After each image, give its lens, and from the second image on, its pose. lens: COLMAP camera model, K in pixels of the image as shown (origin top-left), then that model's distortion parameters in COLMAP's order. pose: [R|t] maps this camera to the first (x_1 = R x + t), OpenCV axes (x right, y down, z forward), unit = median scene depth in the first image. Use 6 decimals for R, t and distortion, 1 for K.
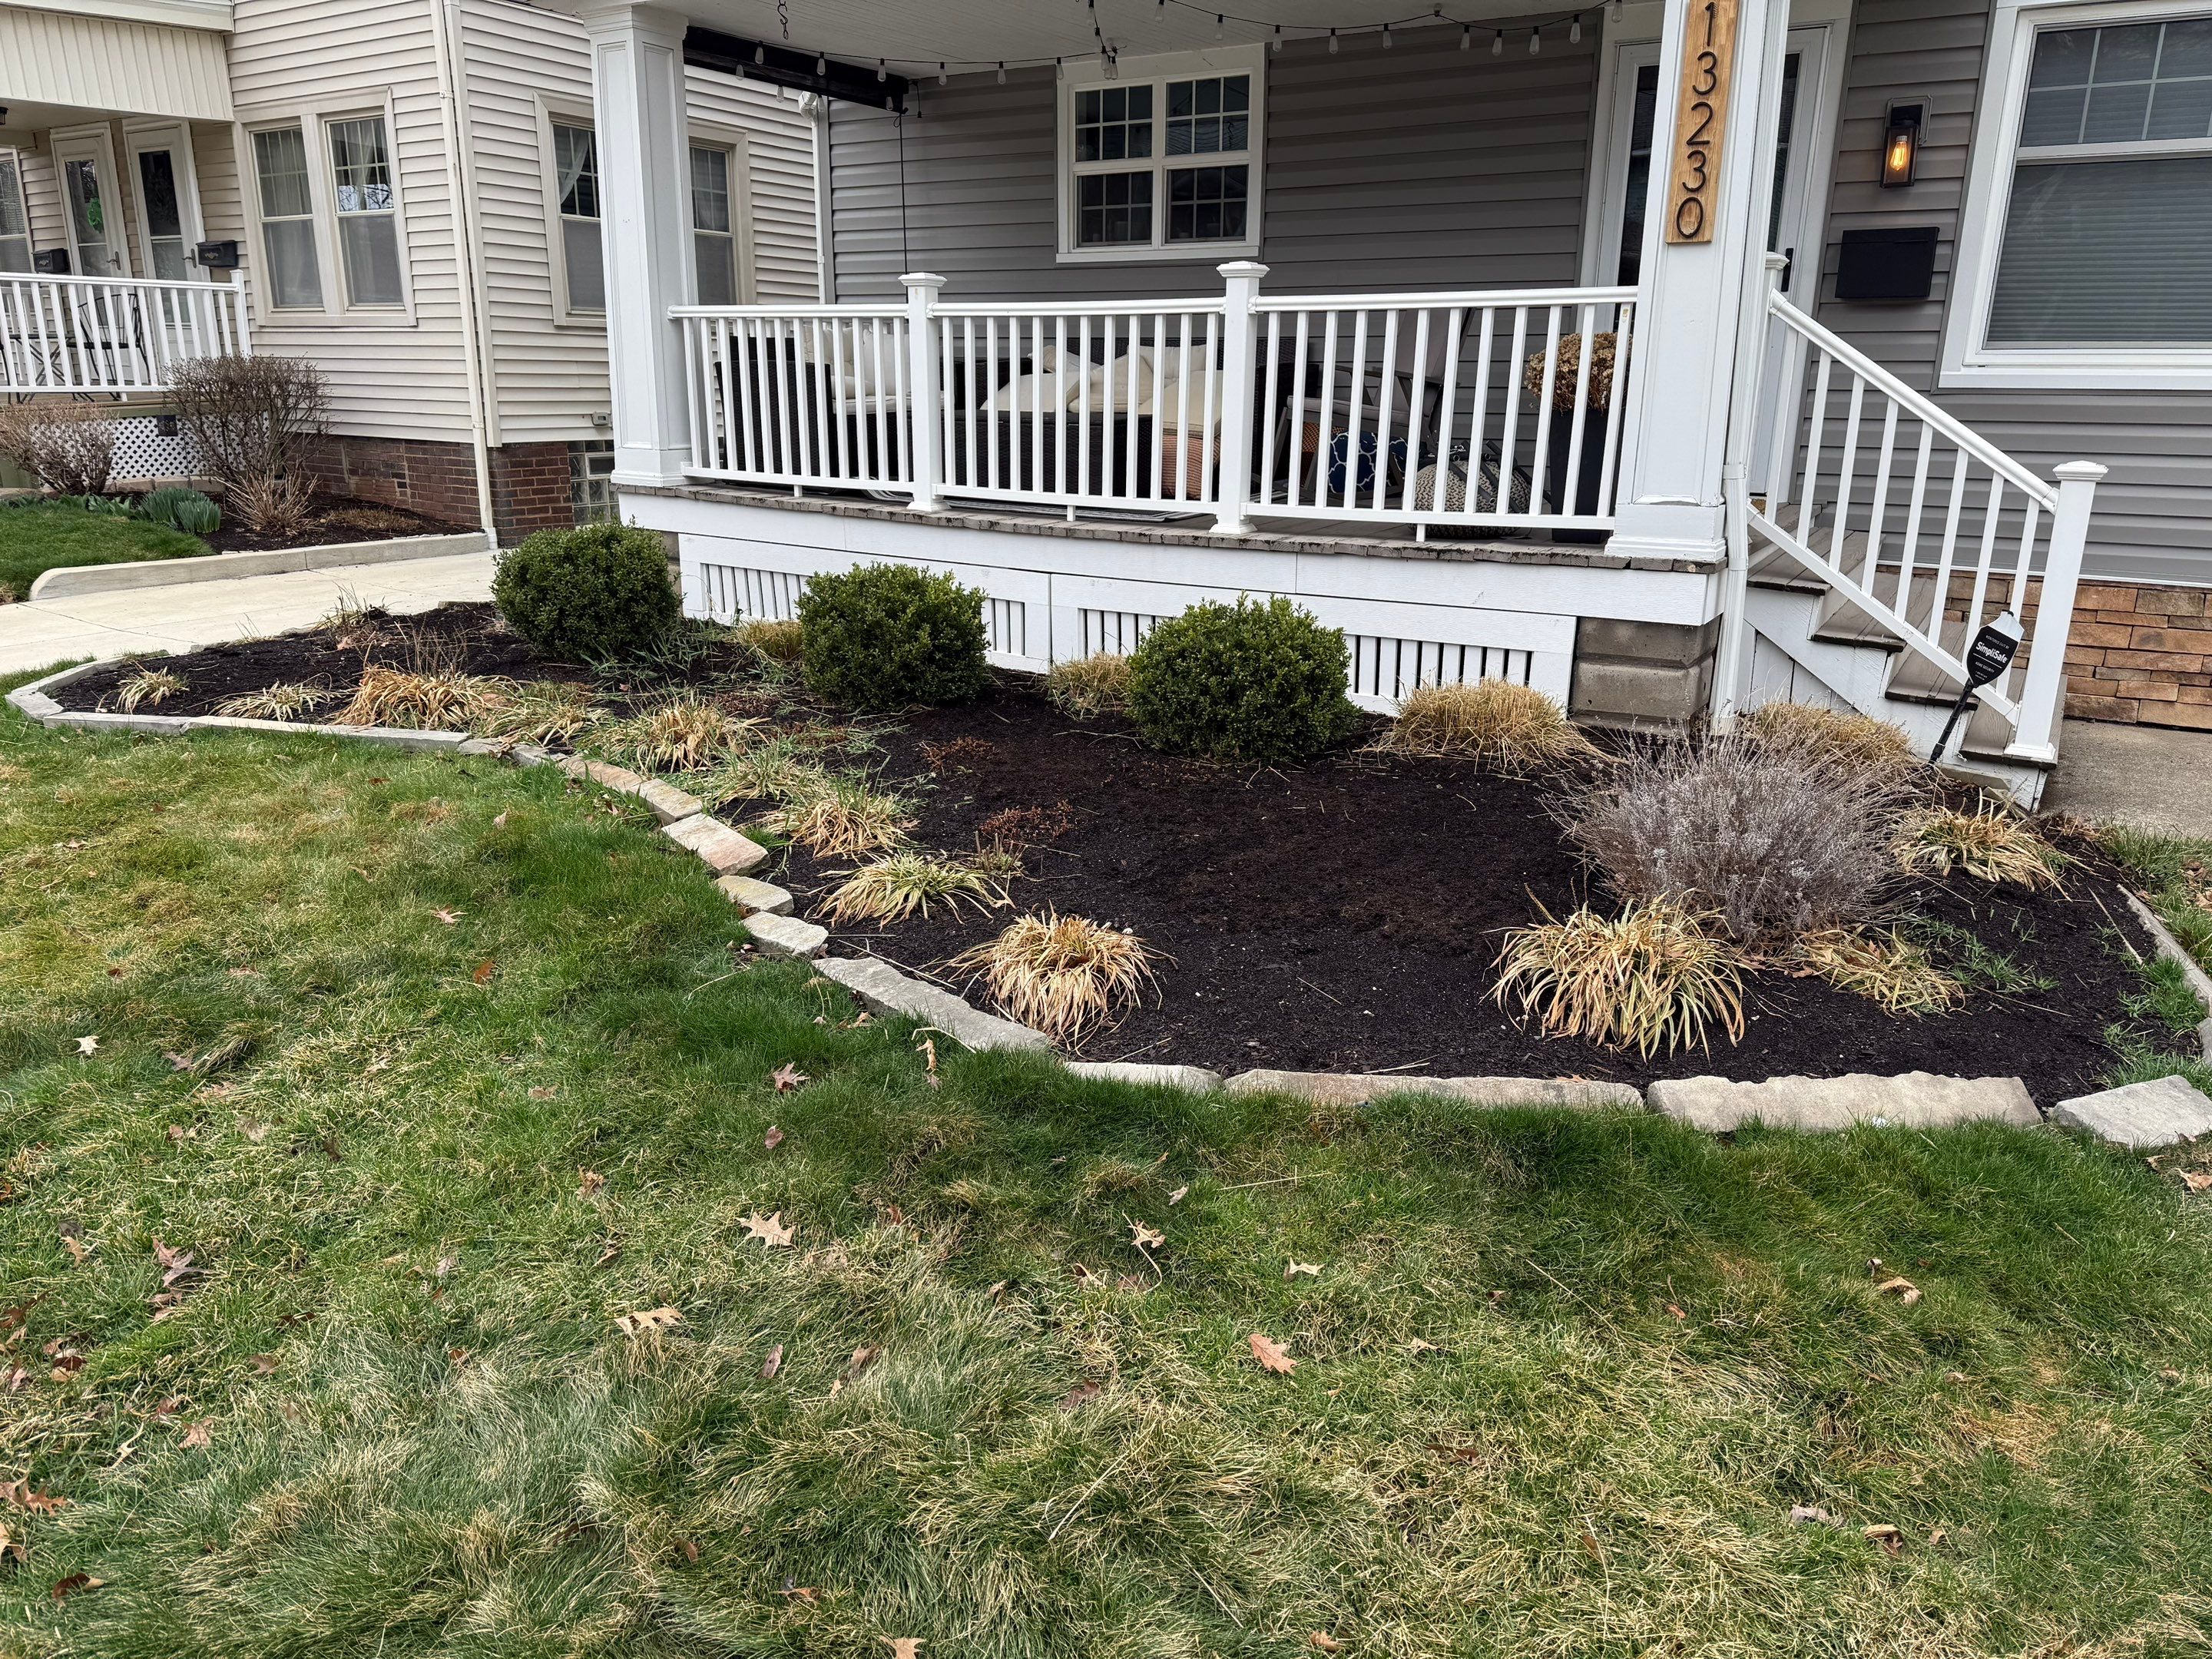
lens RADIAL K [[1563.4, 0, 1103.1], [0, 1563.4, 825.5], [0, 0, 1]] dist [0.017878, -0.015926]
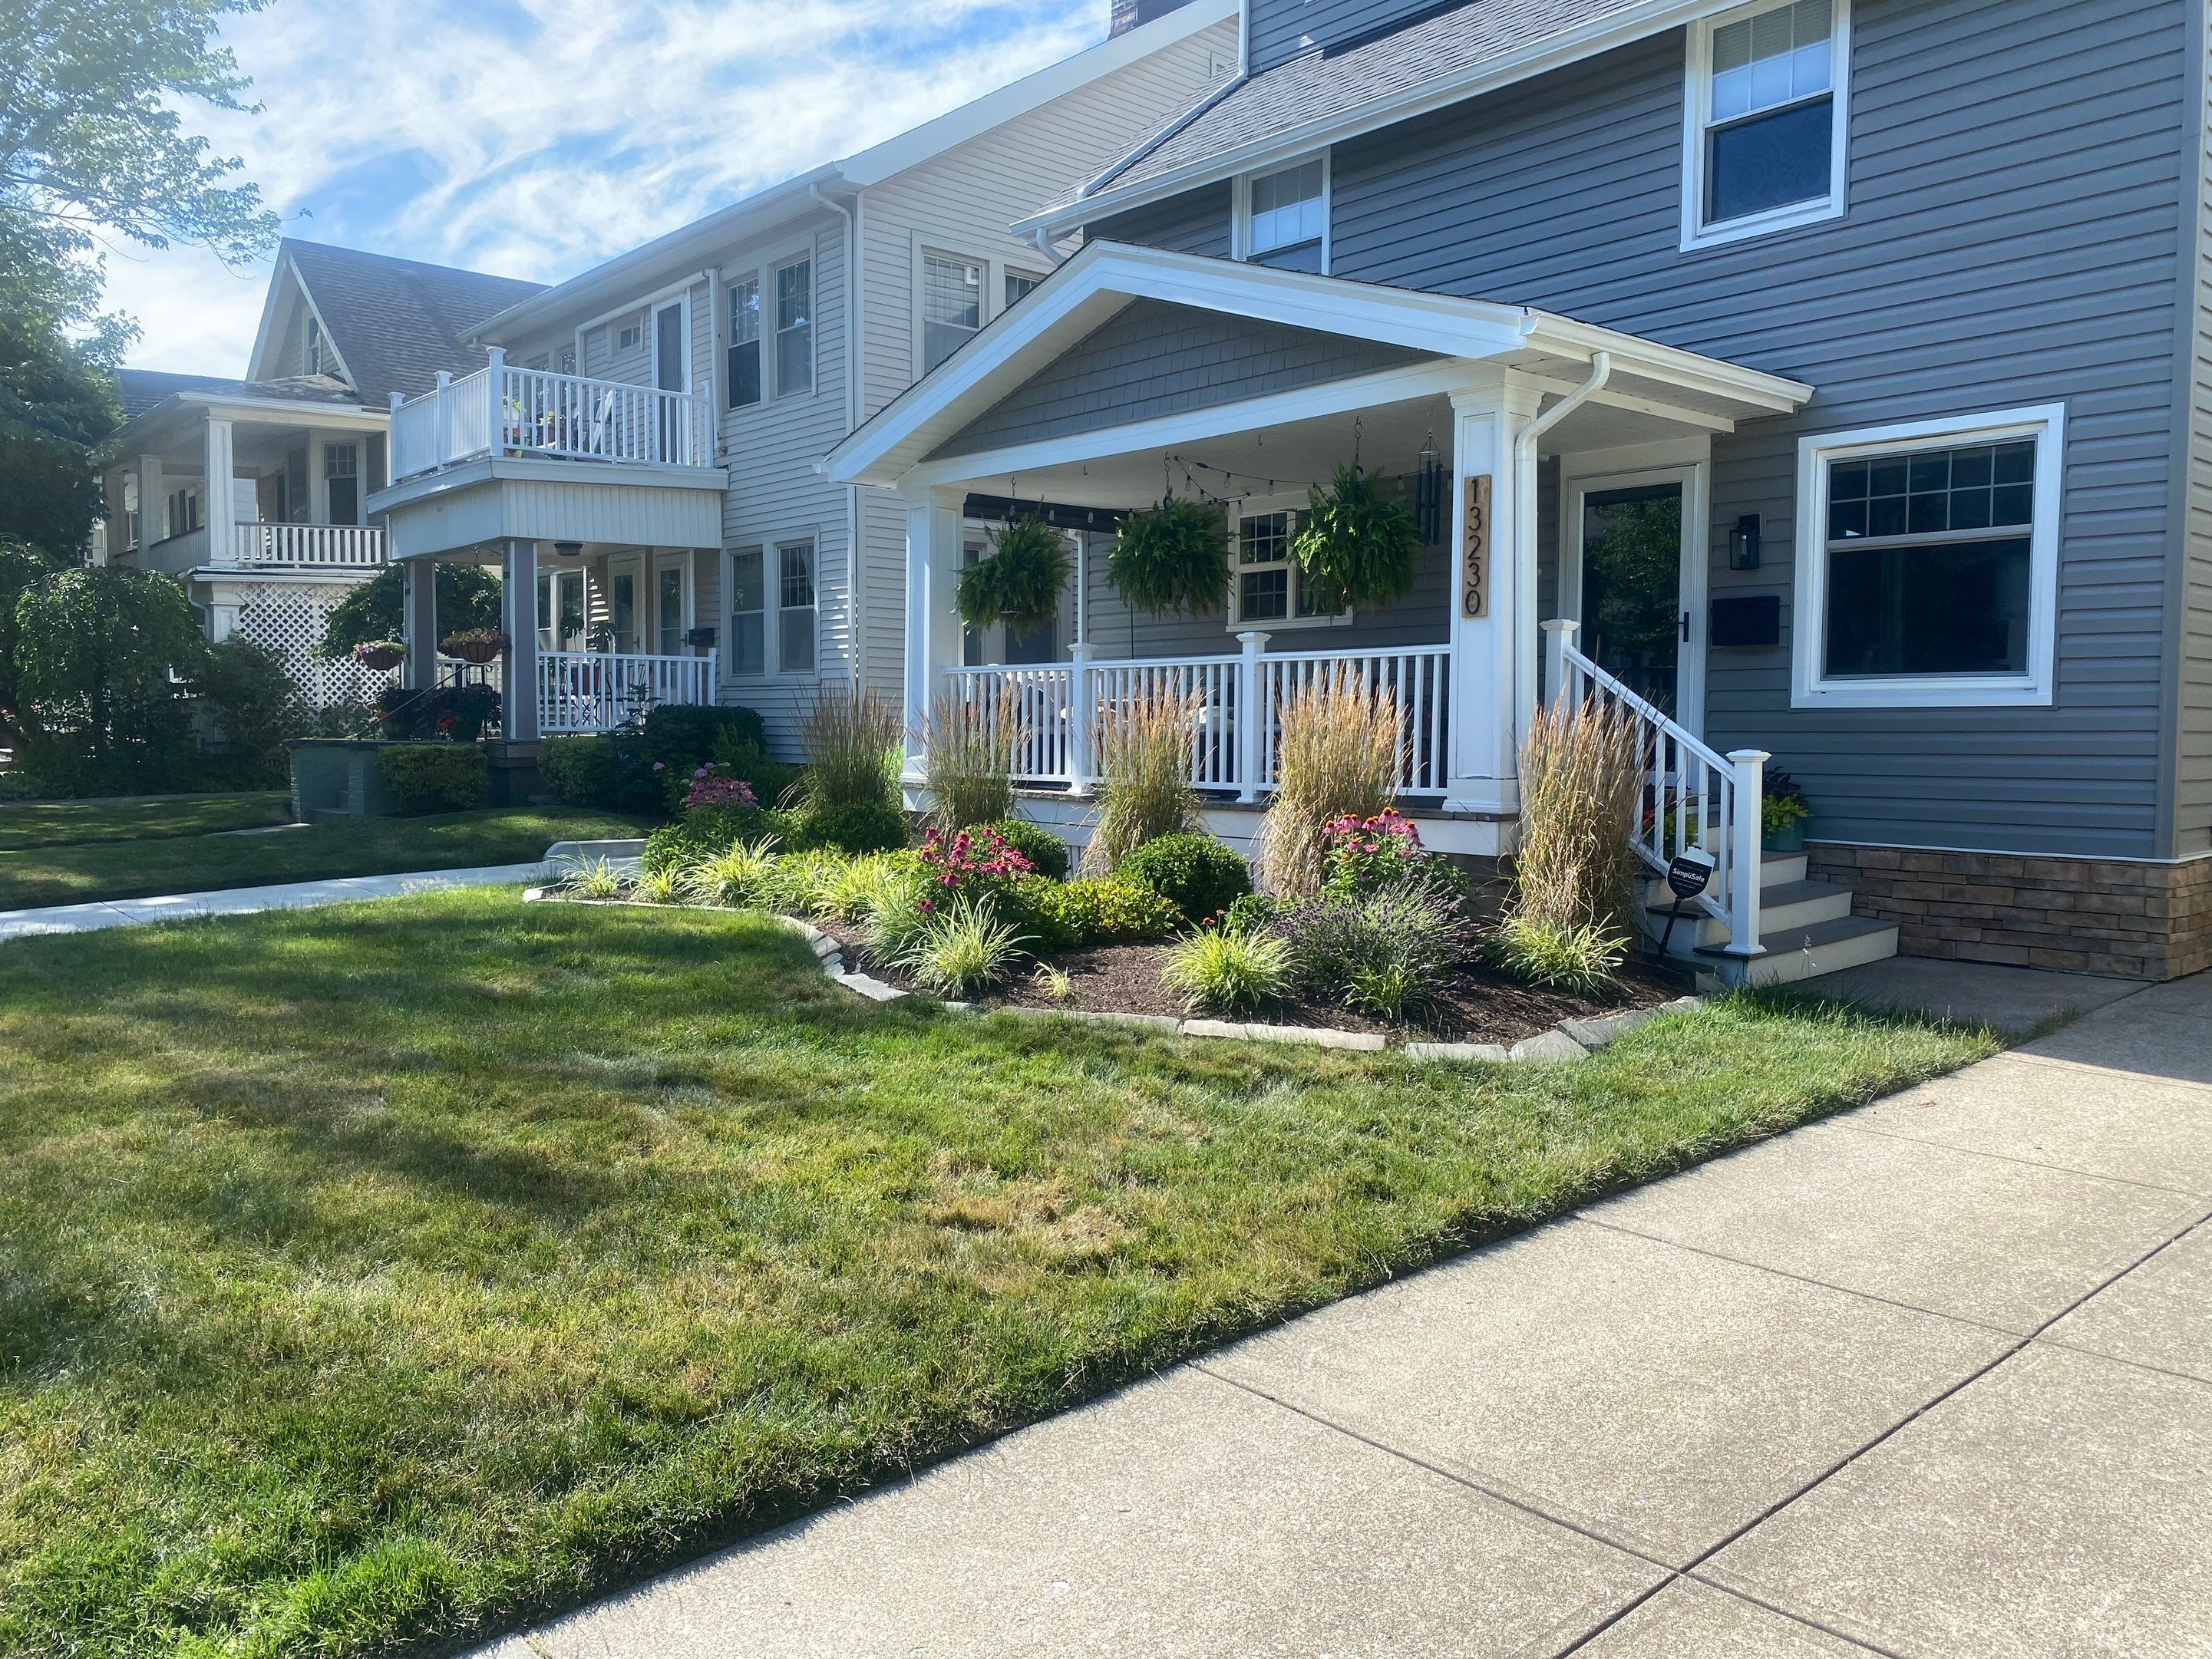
lens RADIAL K [[1675.9, 0, 1109.9], [0, 1675.9, 818.1], [0, 0, 1]] dist [0.055789, -0.004815]
pose [[0.960517, 0.010776, -0.278014, 0.378672], [-0.074431, 0.972781, -0.219449, 0.175315], [0.268082, 0.231477, 0.935174, -0.493636]]
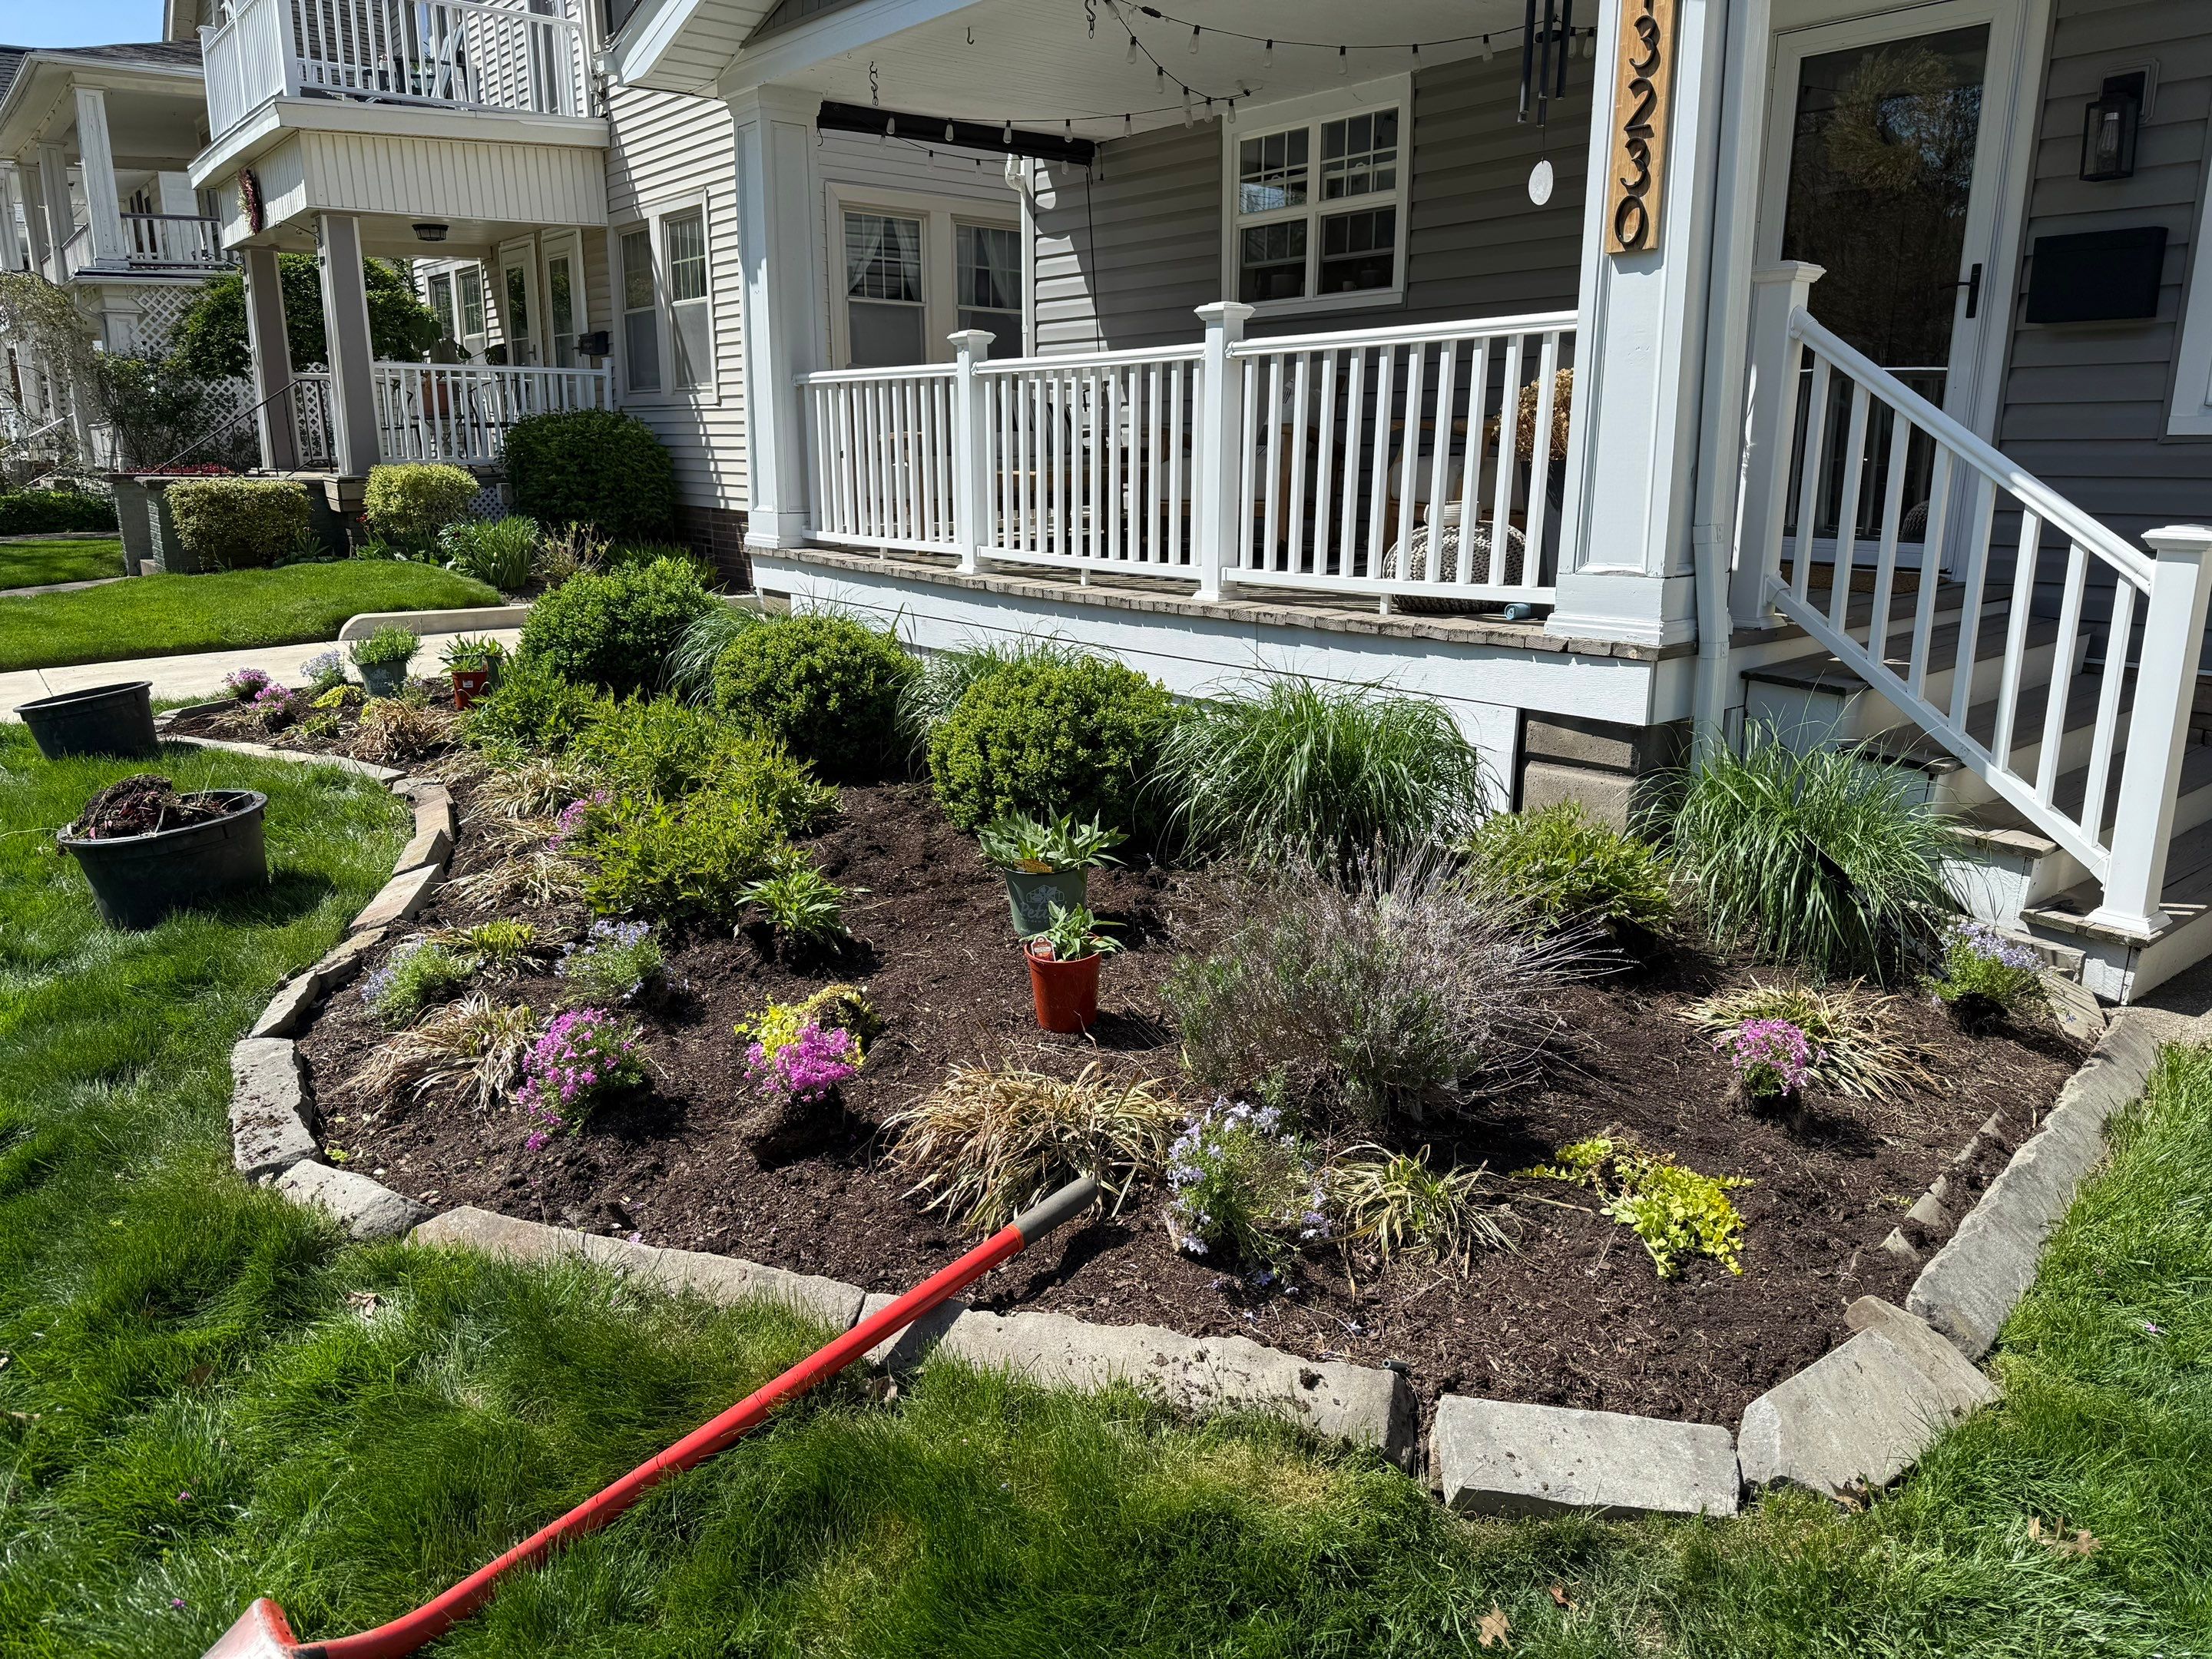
lens RADIAL K [[1563.4, 0, 1101.9], [0, 1563.4, 841.1], [0, 0, 1]] dist [0.017878, -0.015926]
pose [[0.945995, 0.072112, -0.316060, 0.300677], [-0.084754, 0.996052, -0.026418, -0.019181], [0.312907, 0.051779, 0.948371, 0.126126]]
